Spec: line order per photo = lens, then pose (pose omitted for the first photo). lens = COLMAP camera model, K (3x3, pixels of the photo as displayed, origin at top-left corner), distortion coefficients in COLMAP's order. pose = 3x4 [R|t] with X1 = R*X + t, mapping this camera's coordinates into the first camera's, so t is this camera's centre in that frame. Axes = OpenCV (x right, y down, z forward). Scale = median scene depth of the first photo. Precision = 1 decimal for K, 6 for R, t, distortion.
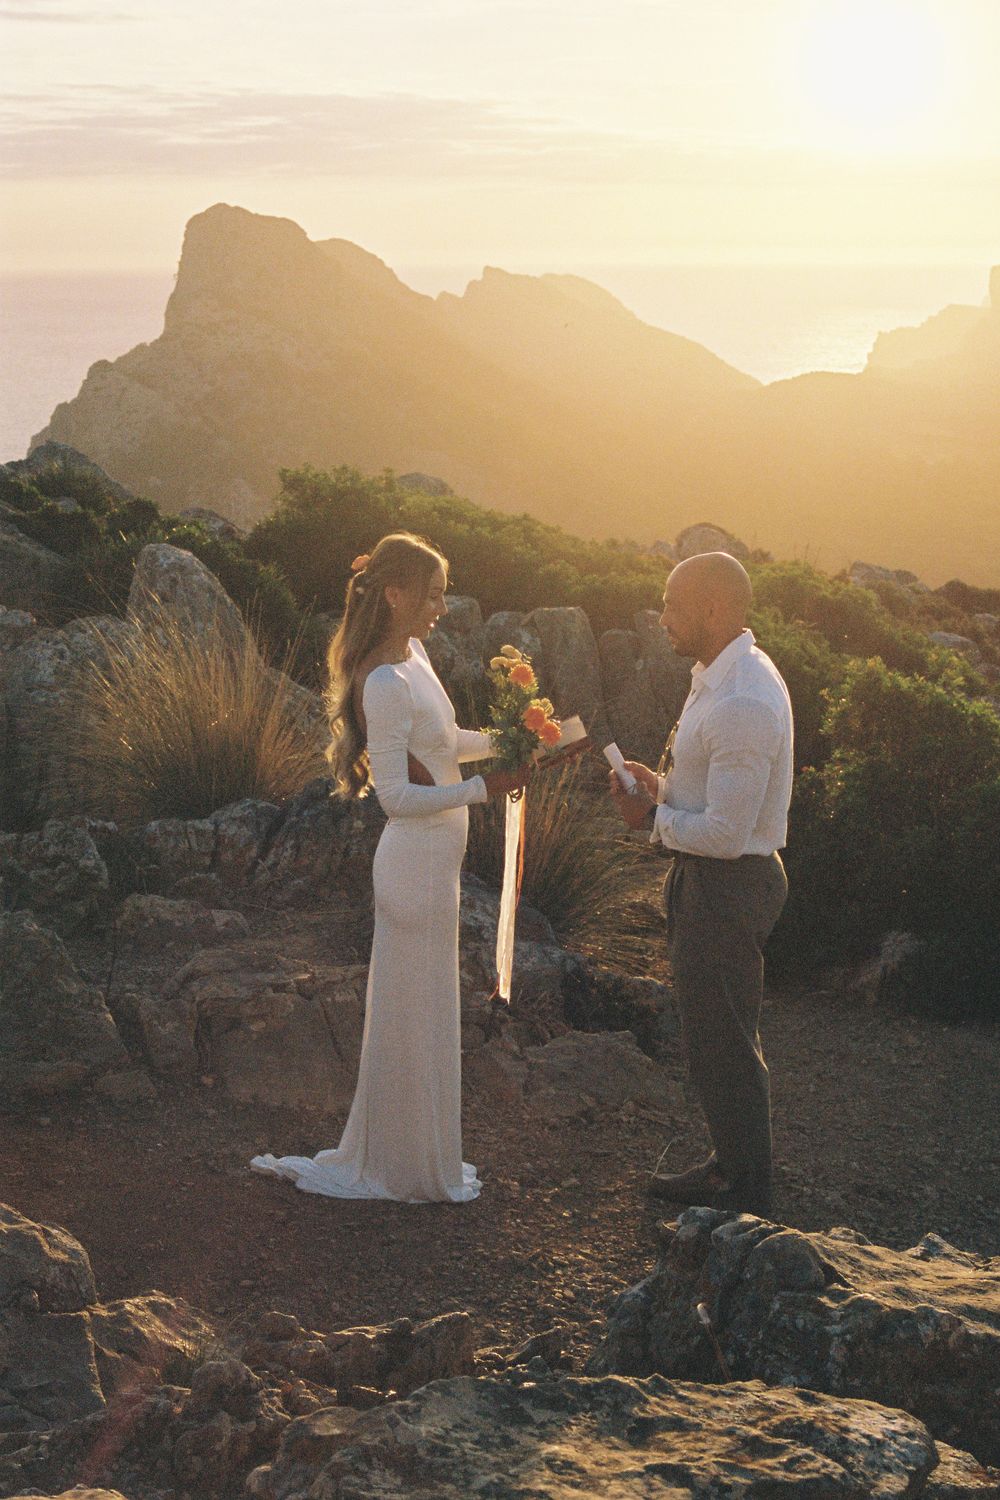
lens RADIAL K [[2074.5, 0, 504.3], [0, 2074.5, 752.2], [0, 0, 1]] dist [-0.089707, 0.000000]
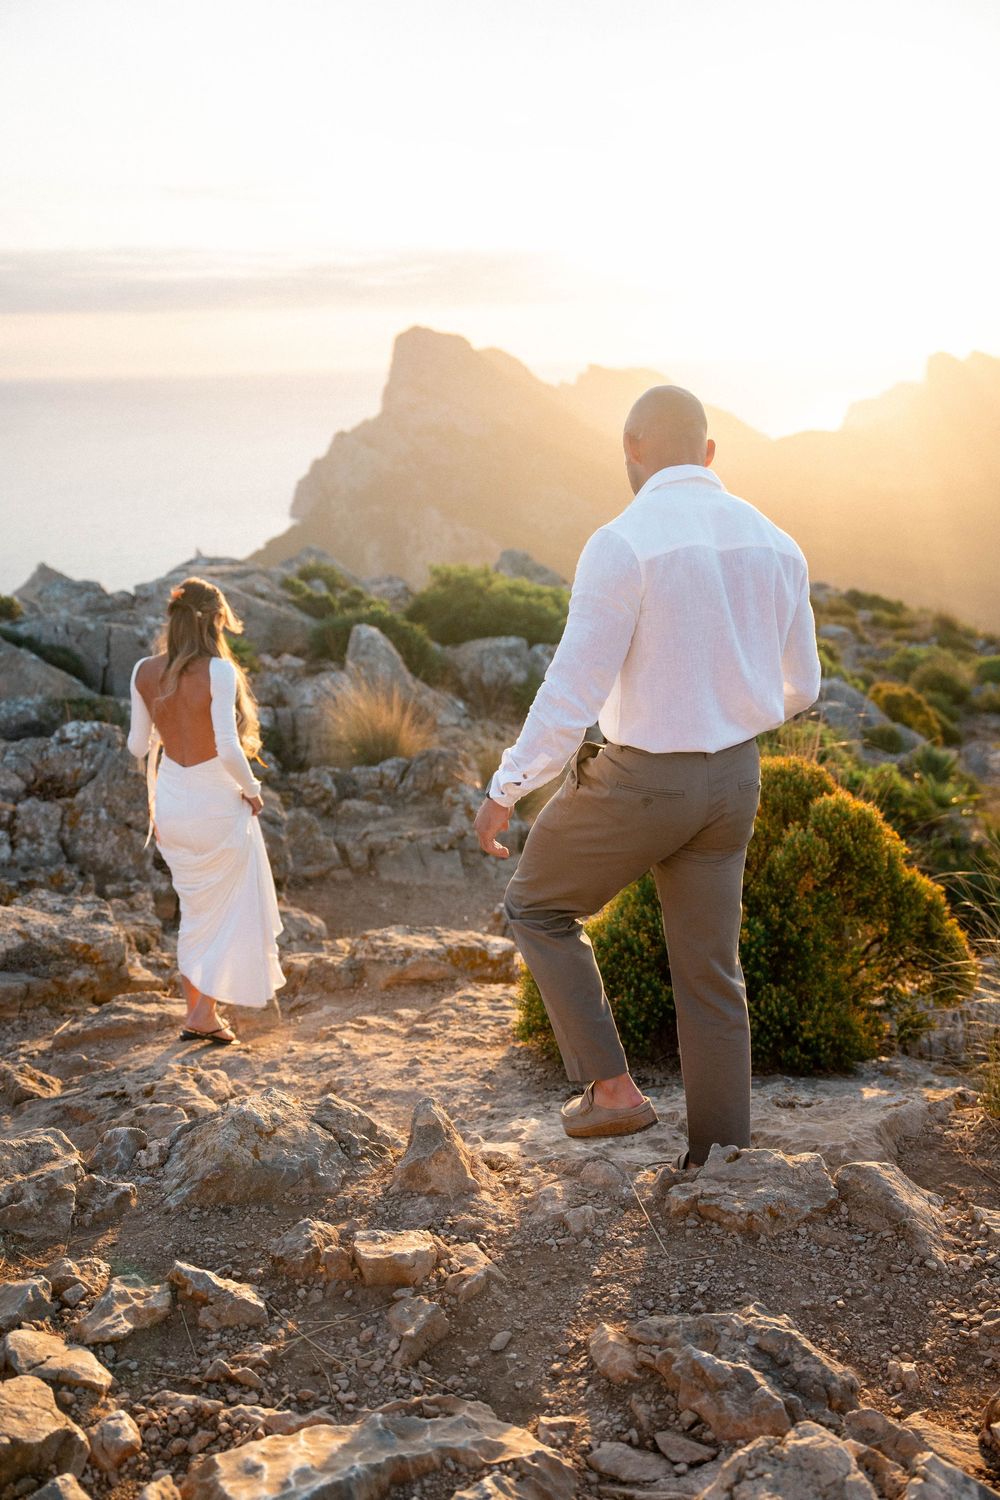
lens RADIAL K [[1415.8, 0, 497.6], [0, 1415.8, 751.0], [0, 0, 1]] dist [0.022671, 0.003430]
pose [[0.996158, -0.004334, -0.087469, 0.138475], [0.009169, 0.998447, 0.054944, -0.075052], [0.087095, -0.055535, 0.994651, -0.614857]]
